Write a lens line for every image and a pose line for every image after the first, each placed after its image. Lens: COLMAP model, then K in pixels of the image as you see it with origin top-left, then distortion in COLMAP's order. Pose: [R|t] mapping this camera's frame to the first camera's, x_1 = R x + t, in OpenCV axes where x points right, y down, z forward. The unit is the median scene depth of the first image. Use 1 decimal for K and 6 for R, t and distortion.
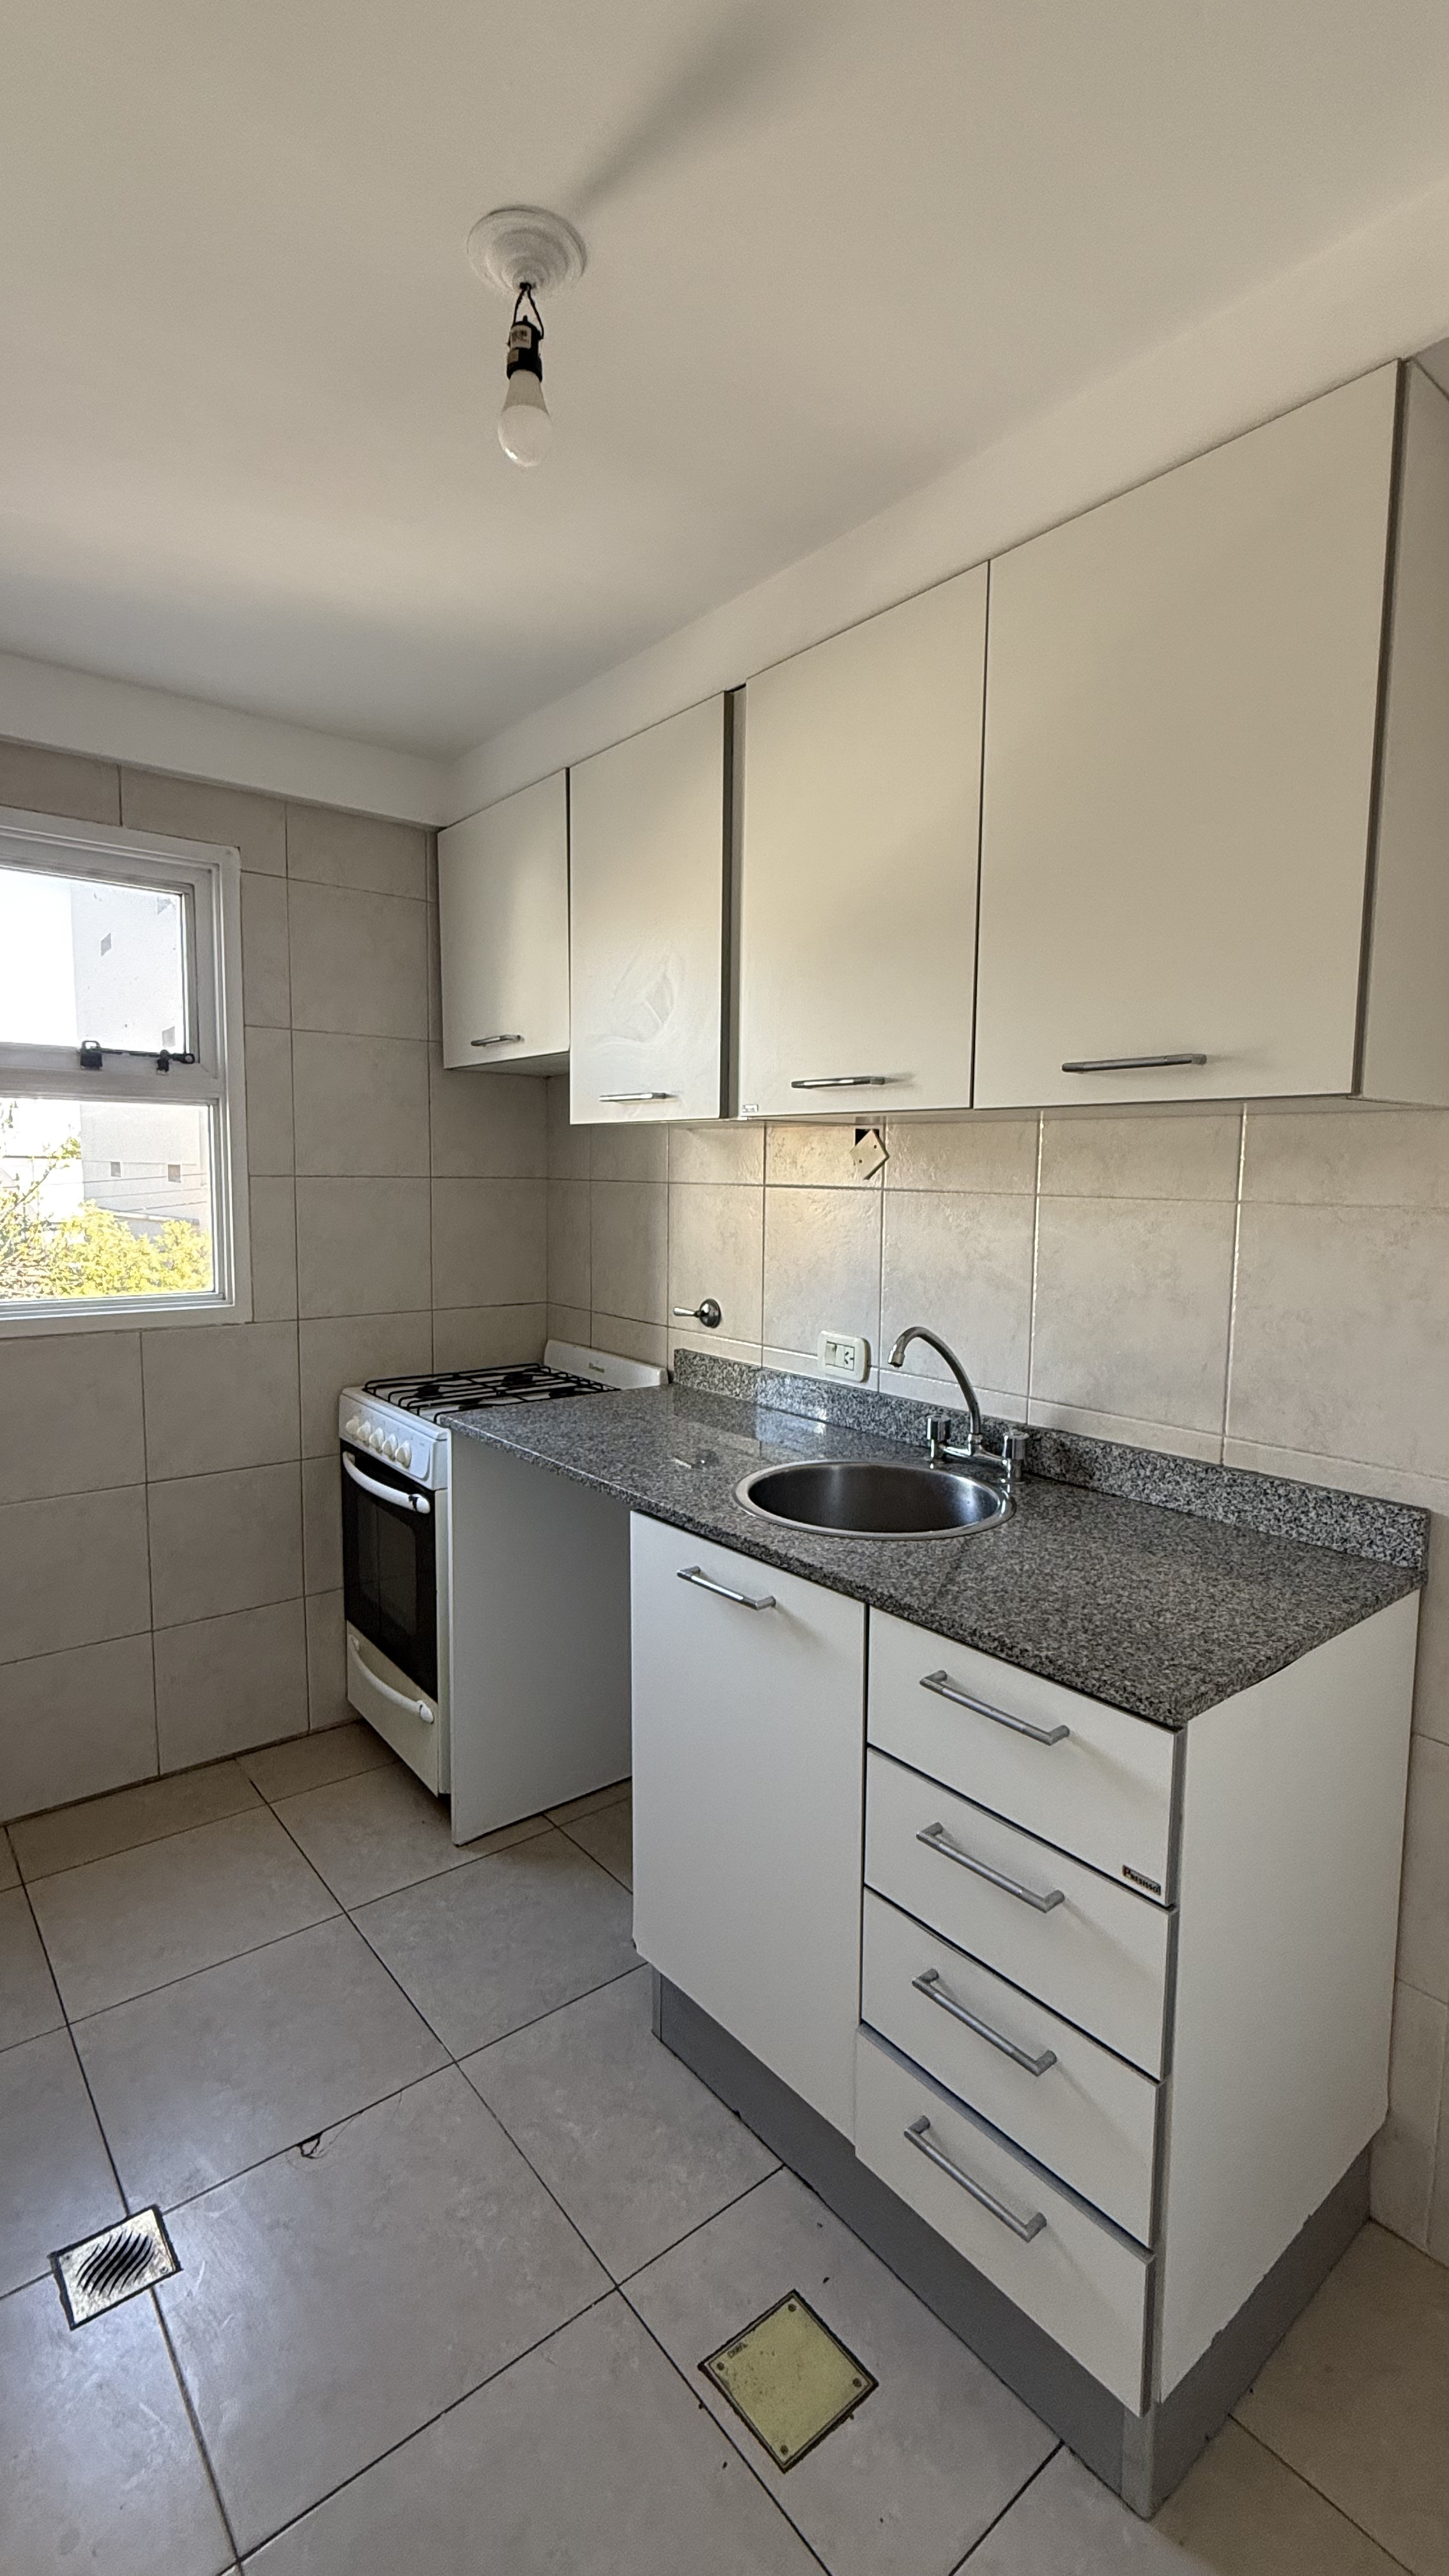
lens RADIAL K [[1143.9, 0, 722.5], [0, 1143.9, 1284.2], [0, 0, 1]] dist [0.011046, 0.000260]
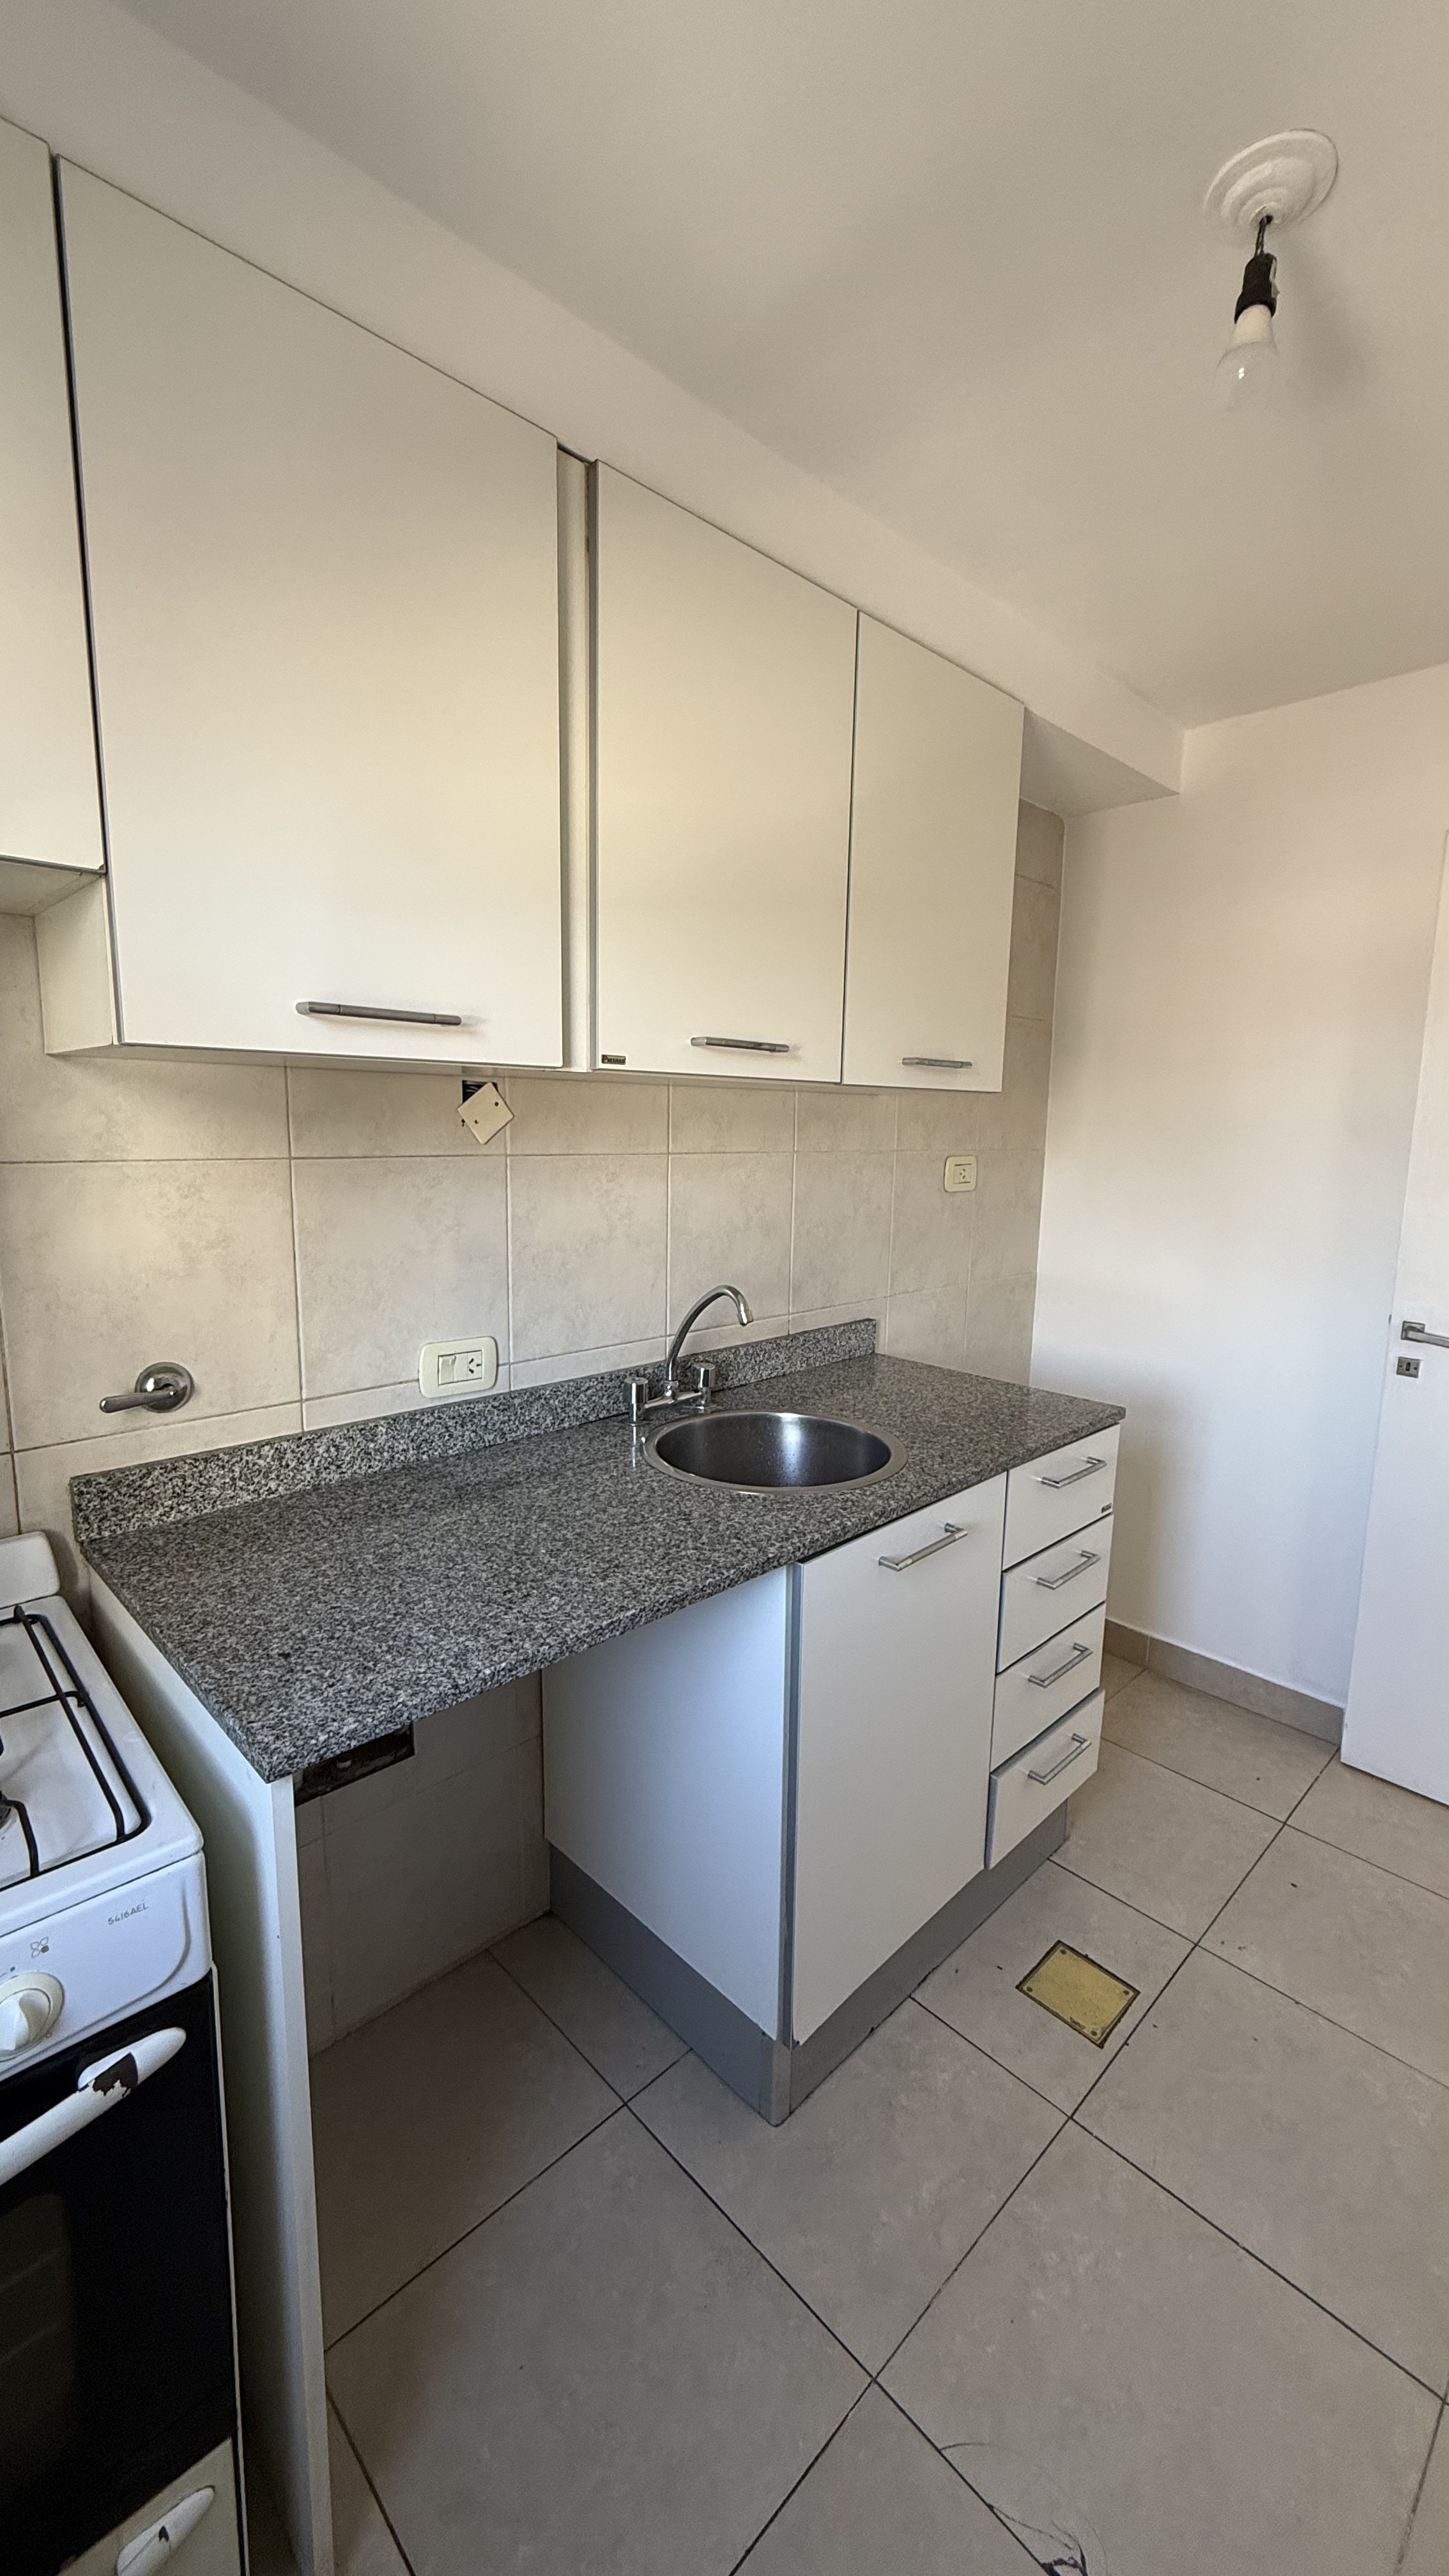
lens RADIAL K [[1014.4, 0, 719.9], [0, 1014.4, 1278.5], [0, 0, 1]] dist [-0.000898, -0.000236]
pose [[-0.079312, -0.166356, 0.982871, -0.757129], [0.088664, 0.980892, 0.173176, -0.132554], [-0.992899, 0.100880, -0.063047, 1.090649]]
